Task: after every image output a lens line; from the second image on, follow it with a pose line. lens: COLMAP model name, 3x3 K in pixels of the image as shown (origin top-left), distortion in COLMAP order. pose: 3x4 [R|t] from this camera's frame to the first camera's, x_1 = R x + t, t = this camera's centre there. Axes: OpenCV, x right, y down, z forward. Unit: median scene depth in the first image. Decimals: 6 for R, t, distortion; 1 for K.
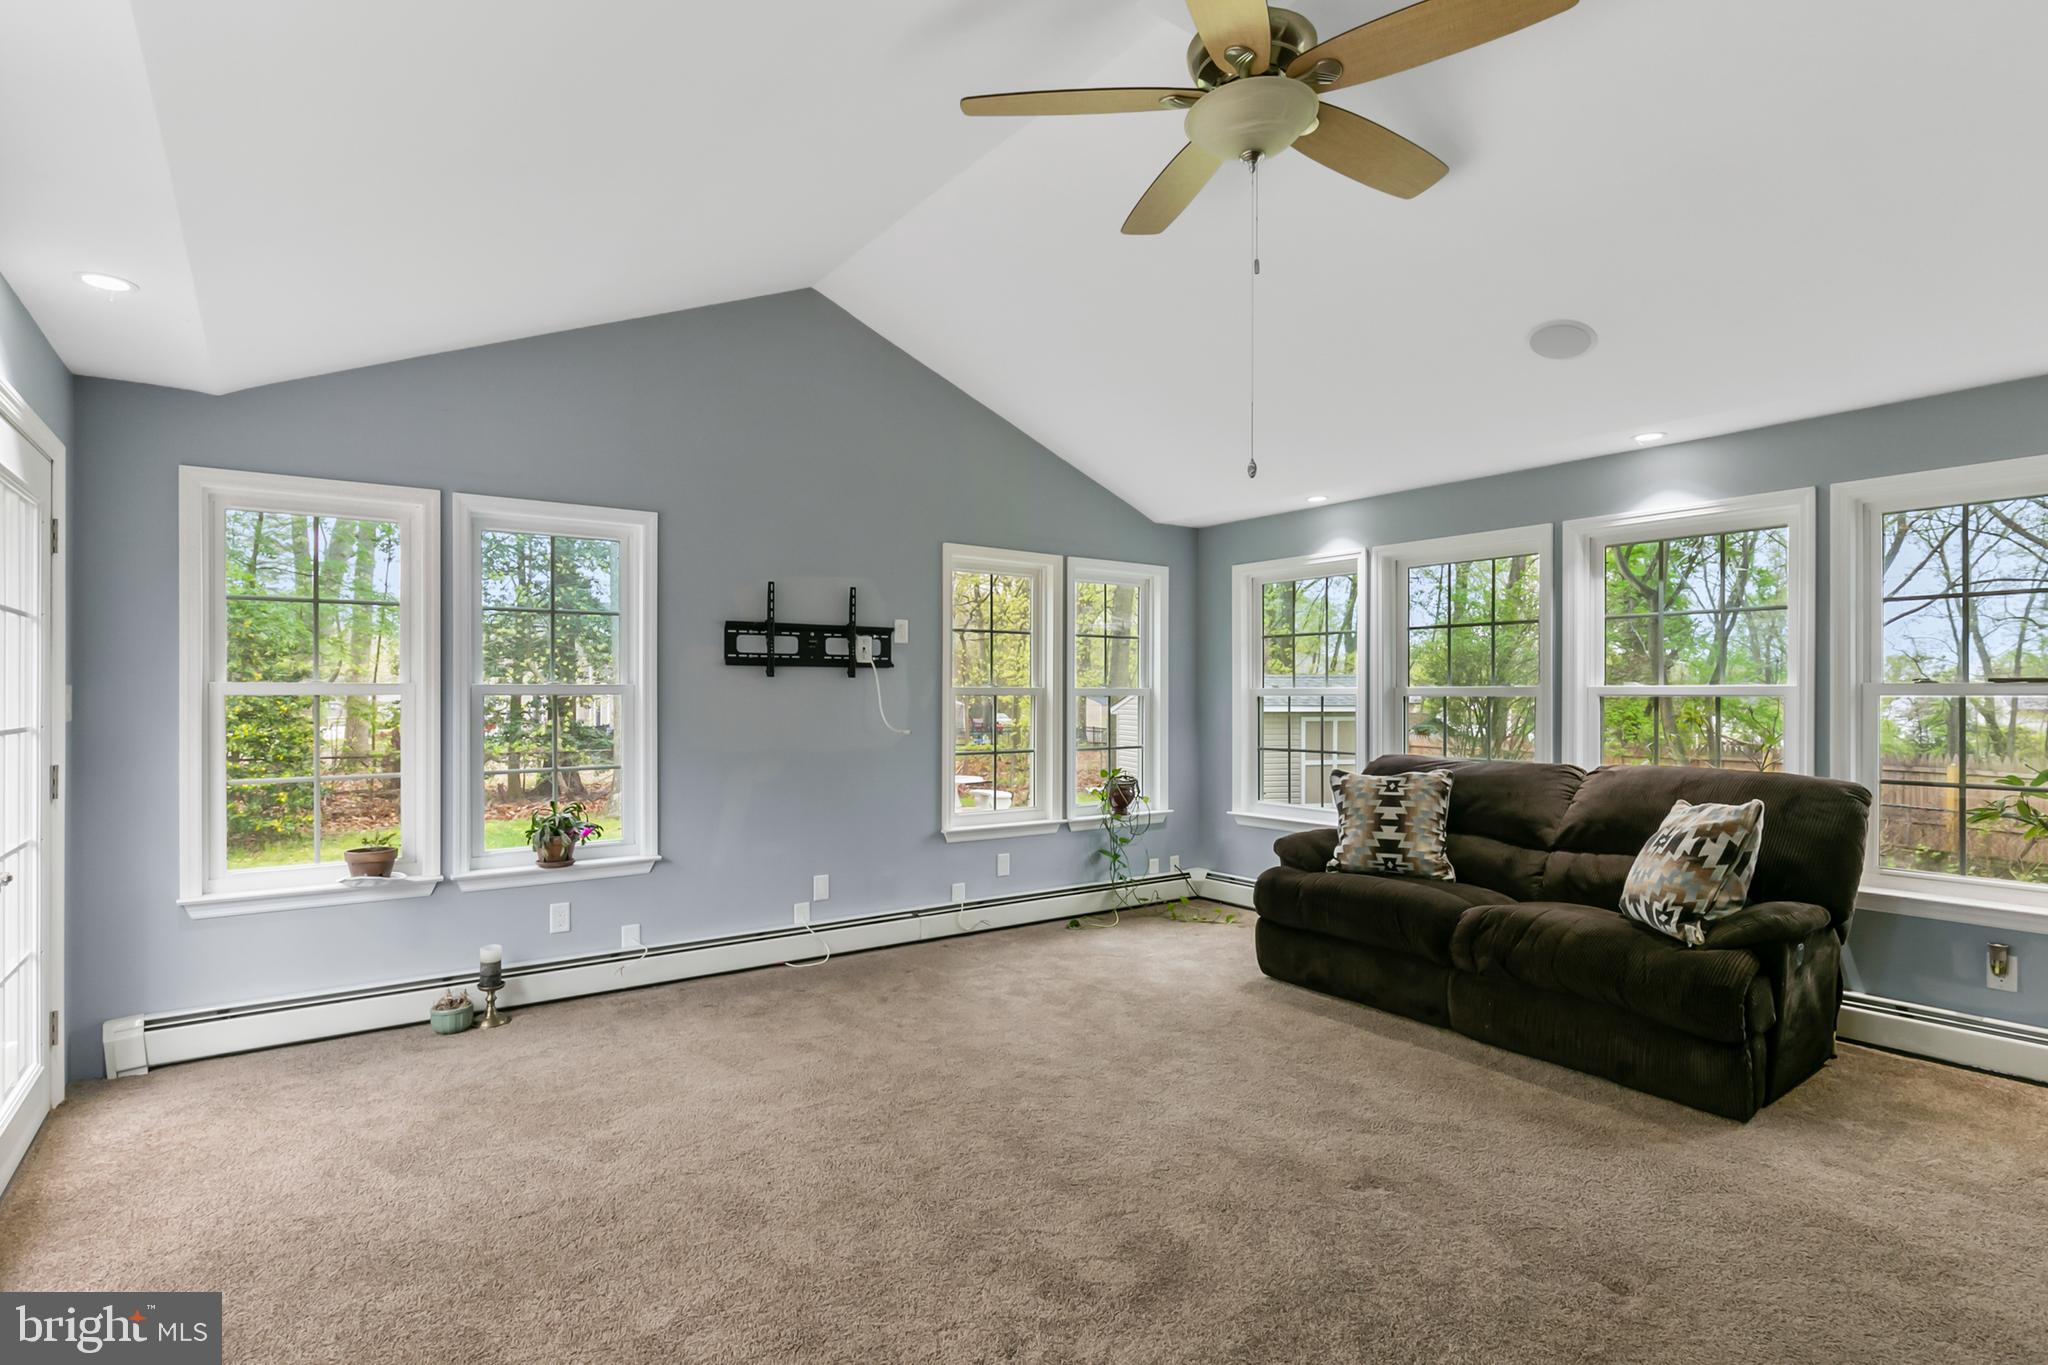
lens RADIAL K [[1013.2, 0, 1025.4], [0, 1013.2, 696.7], [0, 0, 1]] dist [-0.000187, -0.000784]
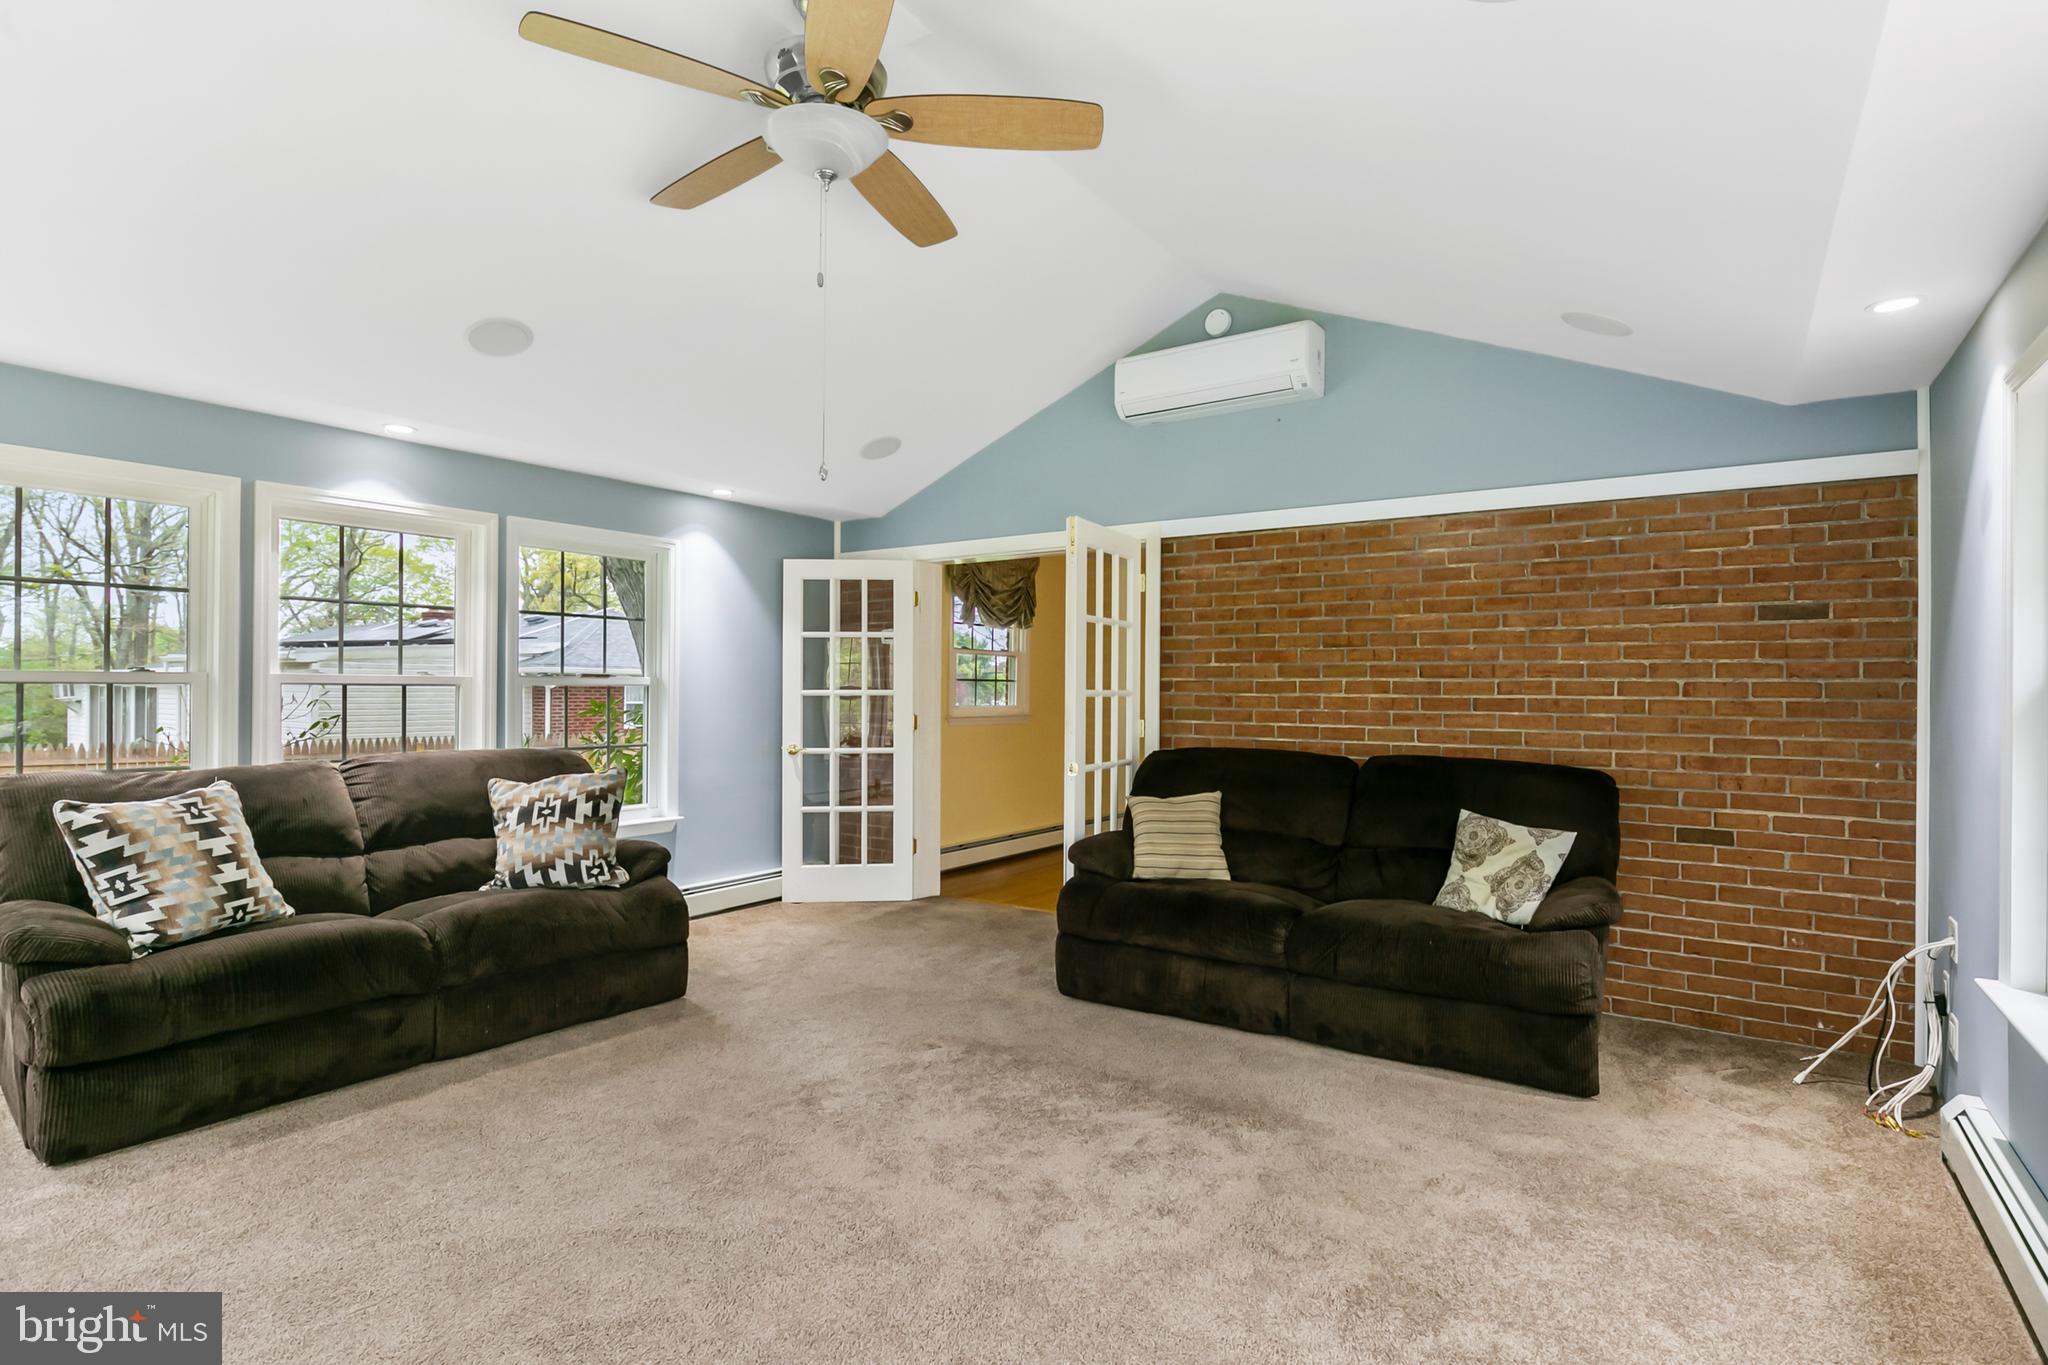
lens RADIAL K [[1013.2, 0, 1028.8], [0, 1013.2, 681.0], [0, 0, 1]] dist [-0.000187, -0.000784]
pose [[-0.319024, 0.004285, 0.947737, -0.508699], [-0.004788, 0.999970, -0.006133, -0.001566], [-0.947735, -0.006494, -0.318994, 0.681060]]
